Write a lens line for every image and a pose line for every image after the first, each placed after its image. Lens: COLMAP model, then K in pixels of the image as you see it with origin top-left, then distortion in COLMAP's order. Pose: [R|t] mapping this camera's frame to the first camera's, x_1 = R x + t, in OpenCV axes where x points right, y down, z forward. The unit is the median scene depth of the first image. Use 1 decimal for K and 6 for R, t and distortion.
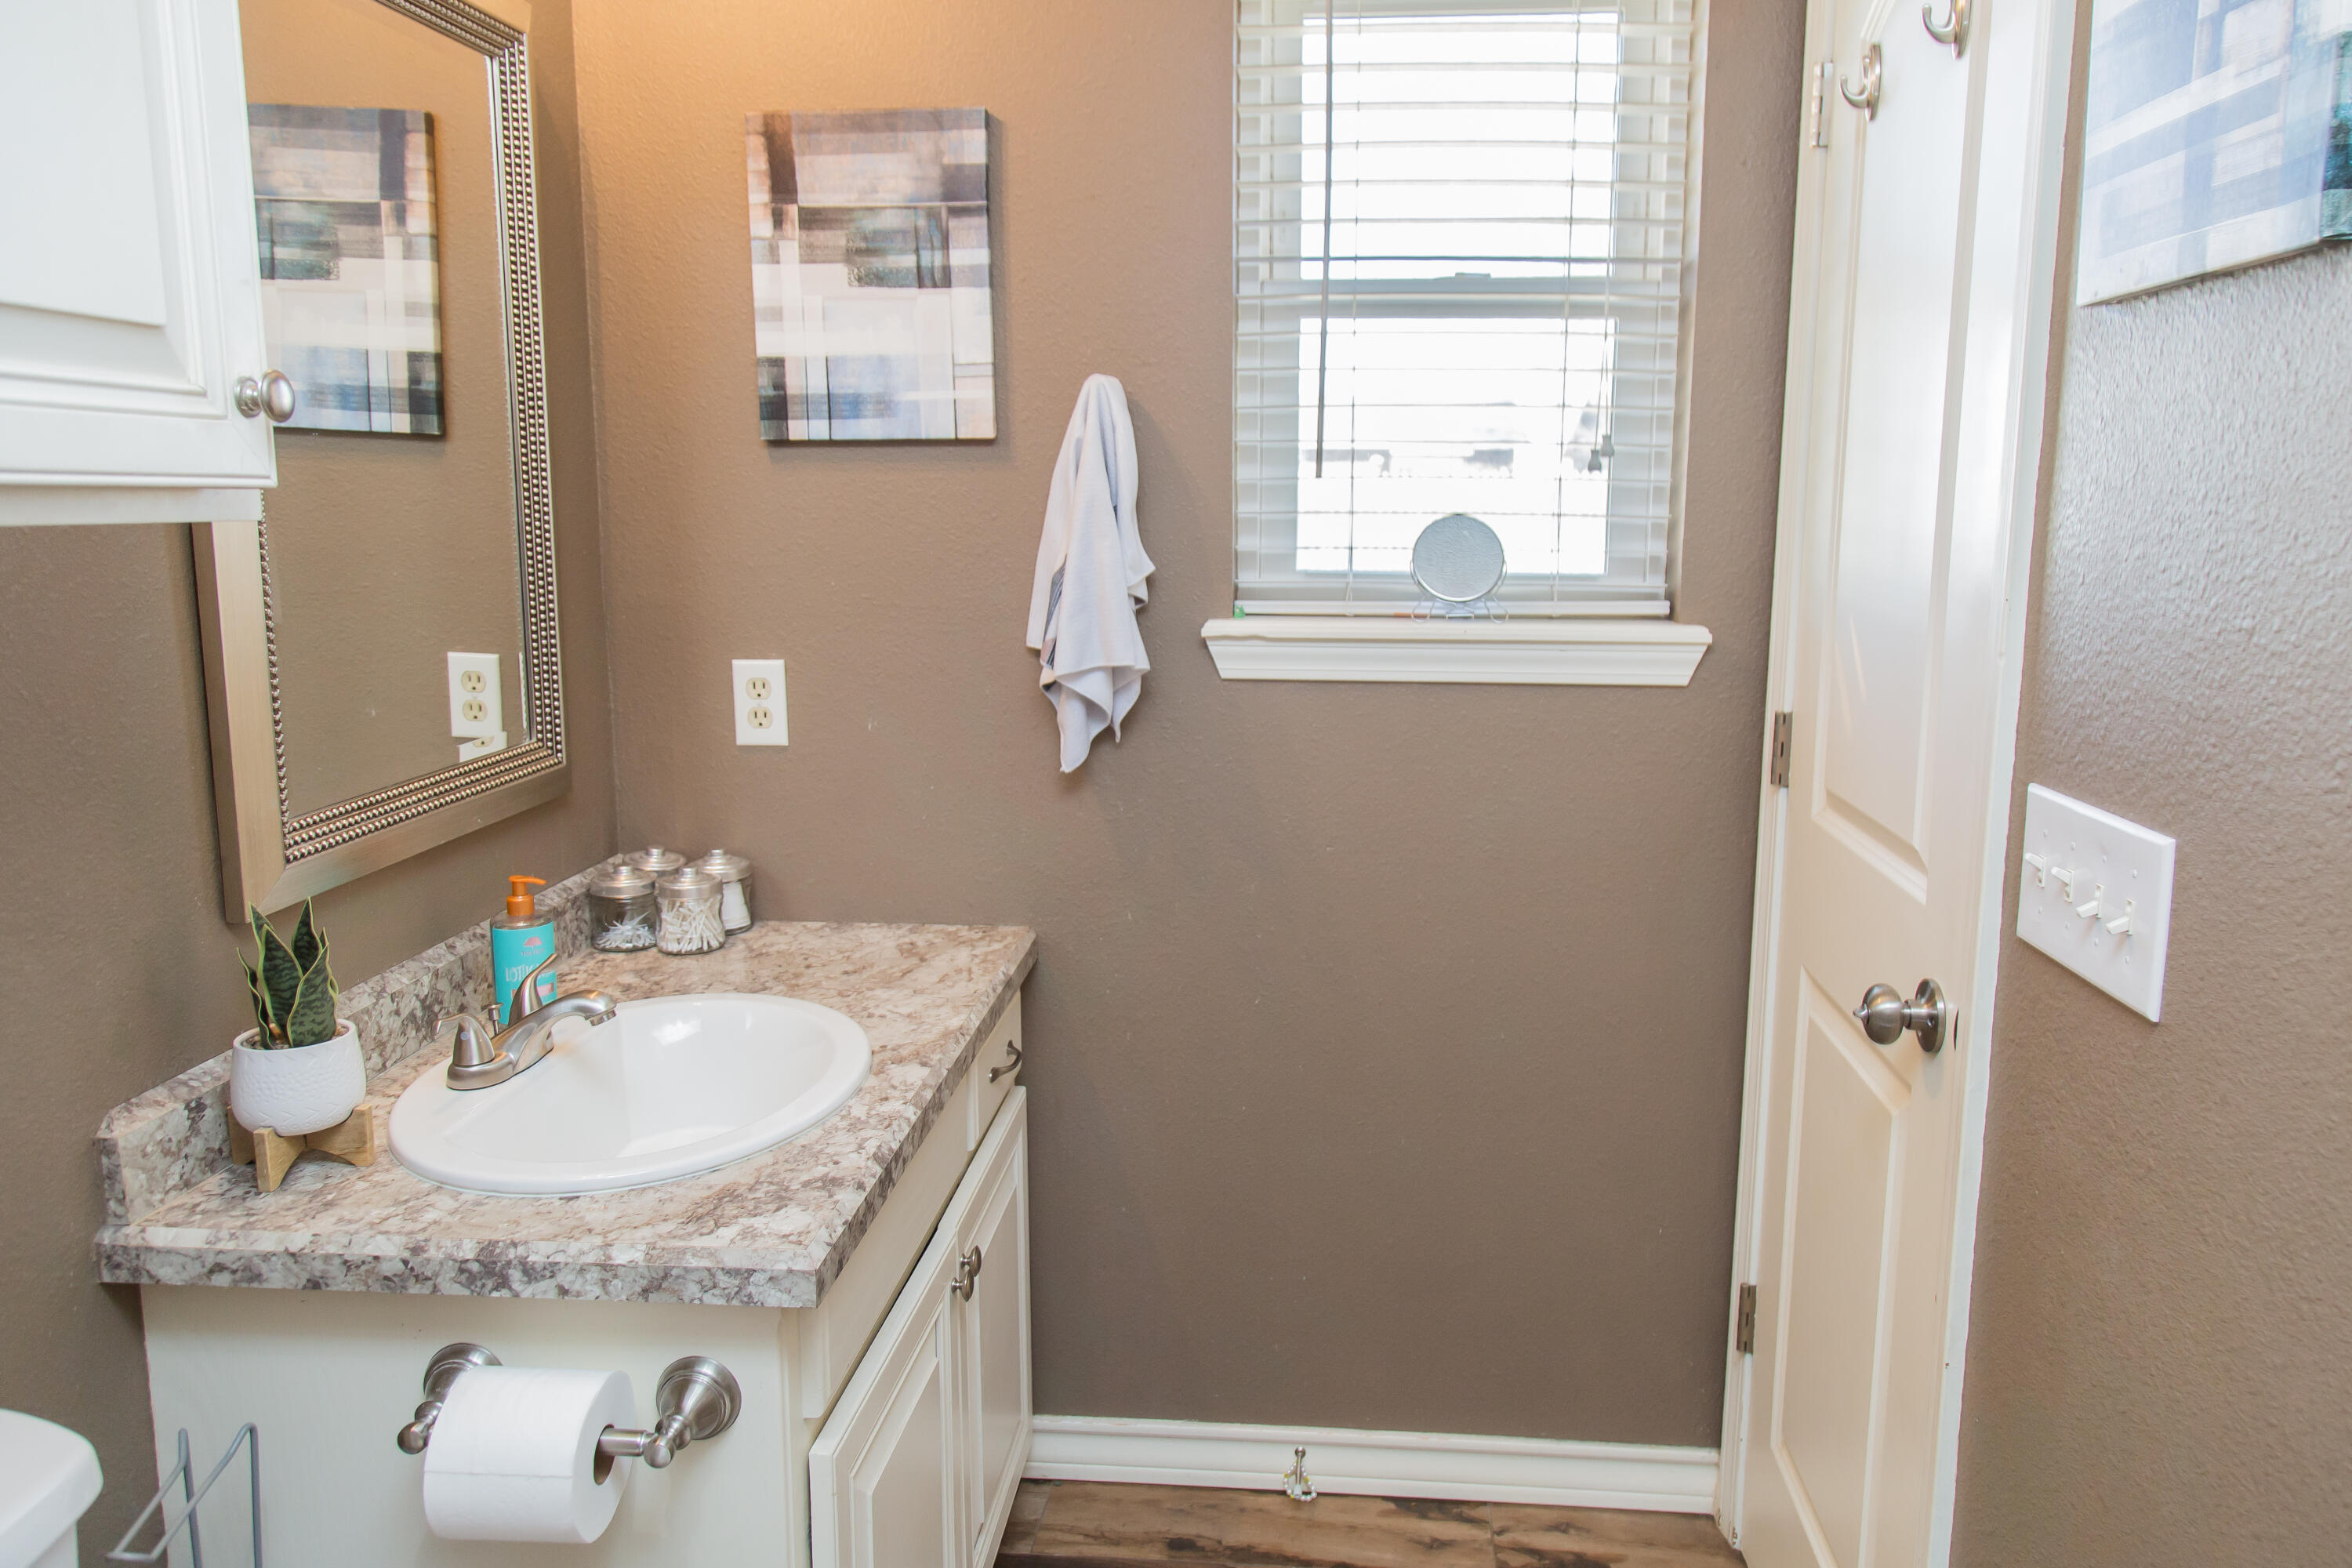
lens RADIAL K [[1629.0, 0, 1244.3], [0, 1629.0, 731.8], [0, 0, 1]] dist [0.028473, -0.011781]
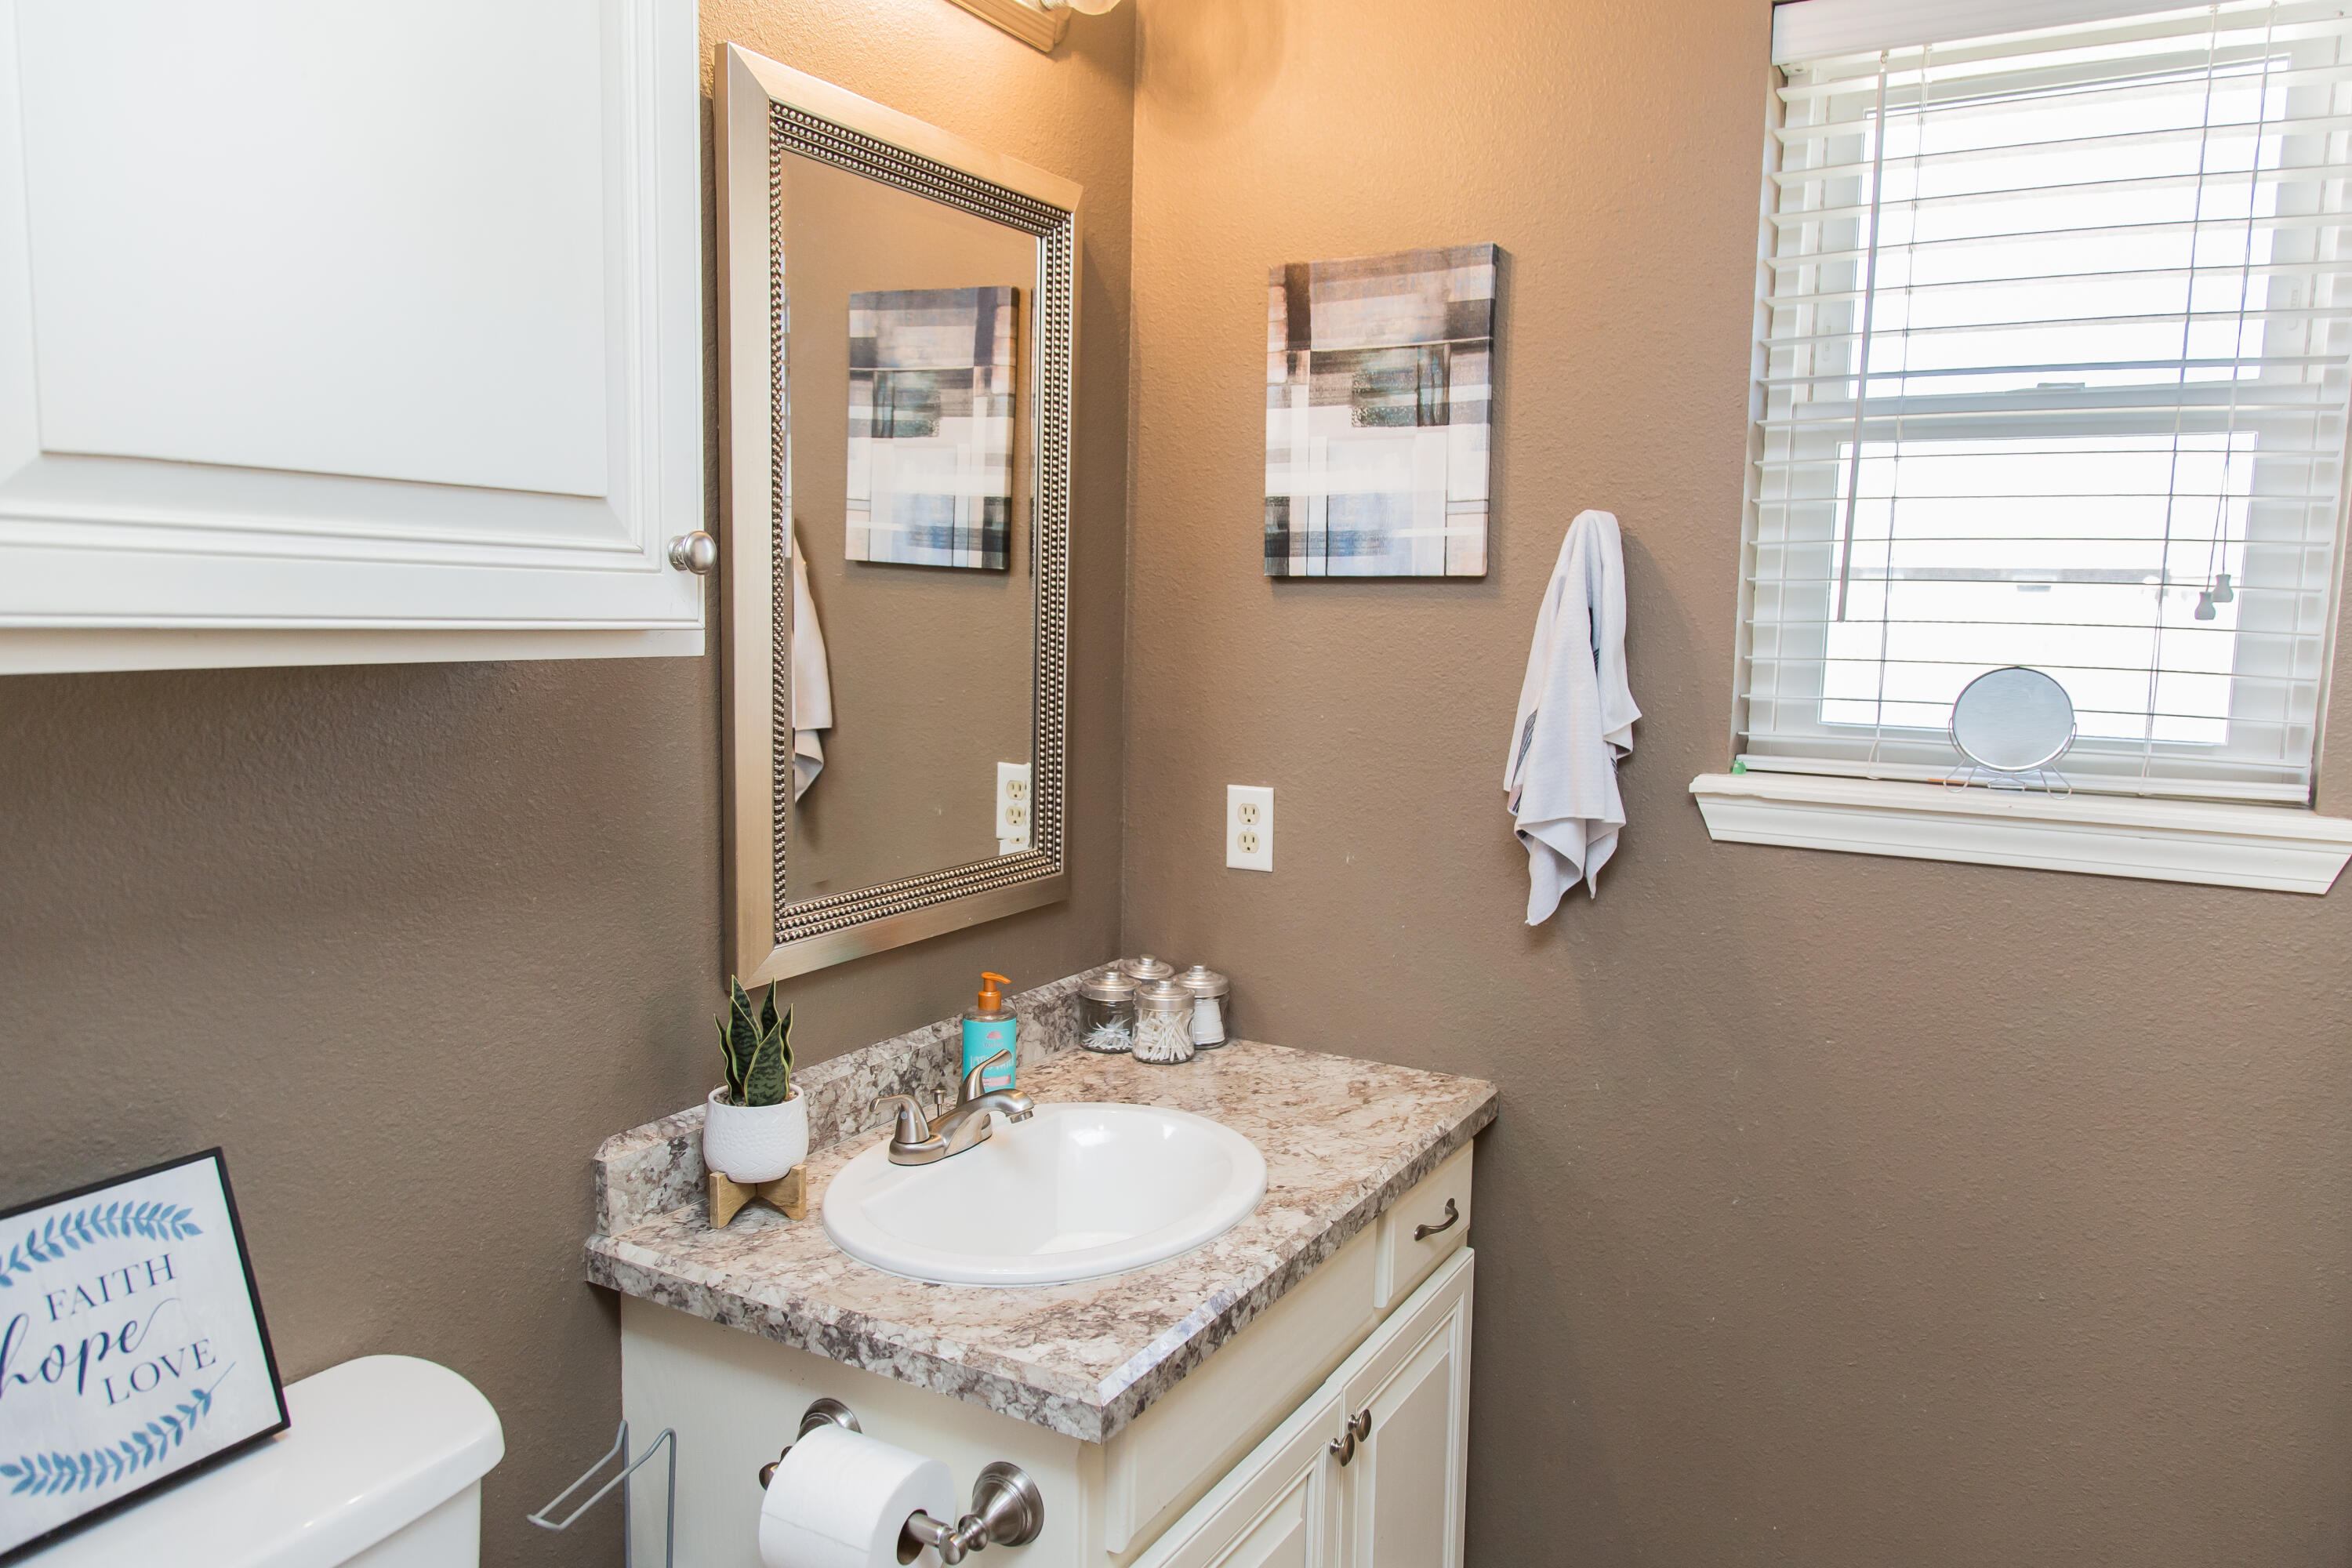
lens RADIAL K [[1629.0, 0, 1178.8], [0, 1629.0, 777.4], [0, 0, 1]] dist [0.028473, -0.011781]
pose [[0.903261, 0.060319, -0.424831, 0.105628], [-0.079207, 0.996495, -0.026923, -0.019363], [0.421718, 0.057968, 0.904872, 0.049328]]
